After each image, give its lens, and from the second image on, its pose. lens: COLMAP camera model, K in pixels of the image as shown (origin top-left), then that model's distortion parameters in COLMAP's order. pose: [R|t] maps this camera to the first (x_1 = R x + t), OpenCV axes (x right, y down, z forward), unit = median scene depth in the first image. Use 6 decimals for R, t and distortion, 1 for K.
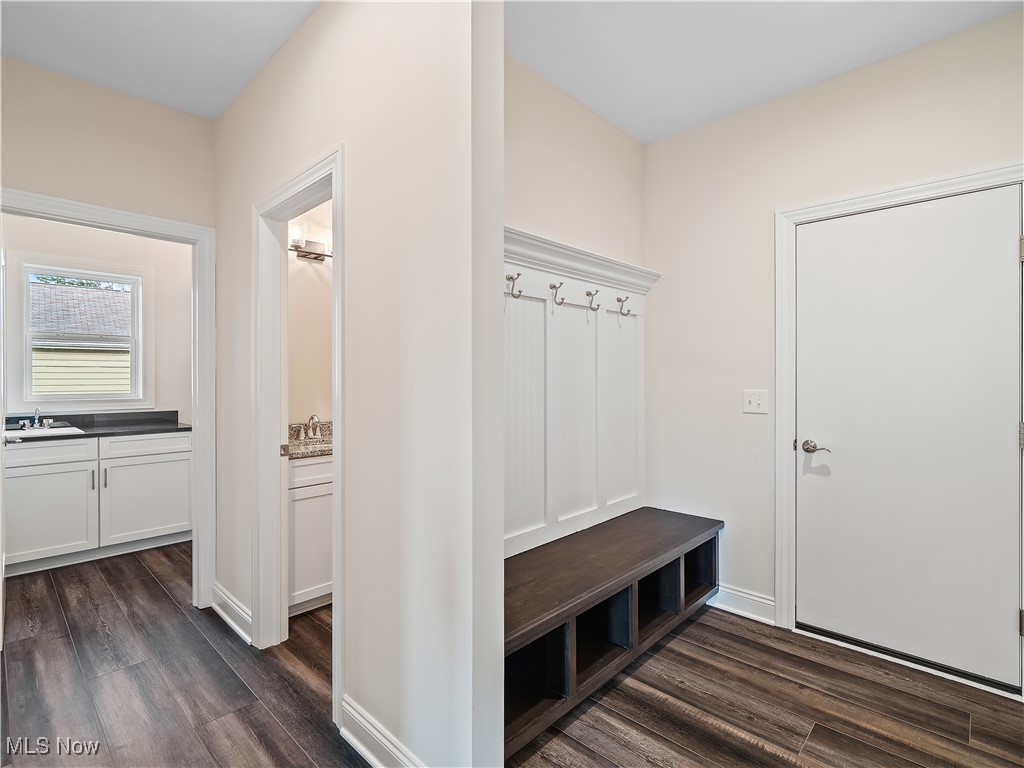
lens RADIAL K [[498.7, 0, 512.6], [0, 498.7, 377.8], [0, 0, 1]] dist [-0.001707, -0.000617]
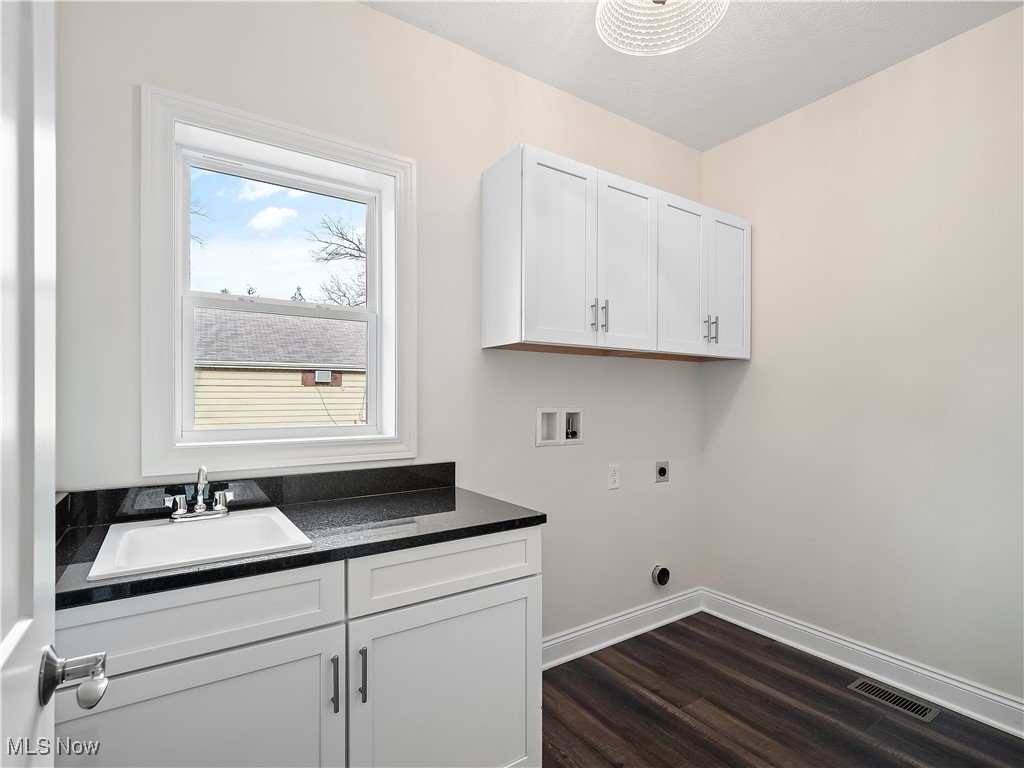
lens RADIAL K [[502.0, 0, 512.0], [0, 502.0, 384.0], [0, 0, 1]] dist [-0.000555, -0.001326]
pose [[0.975896, -0.011337, -0.217943, -0.607490], [0.005790, 0.999643, -0.026071, 0.004997], [0.218161, 0.024181, 0.975613, 0.642205]]
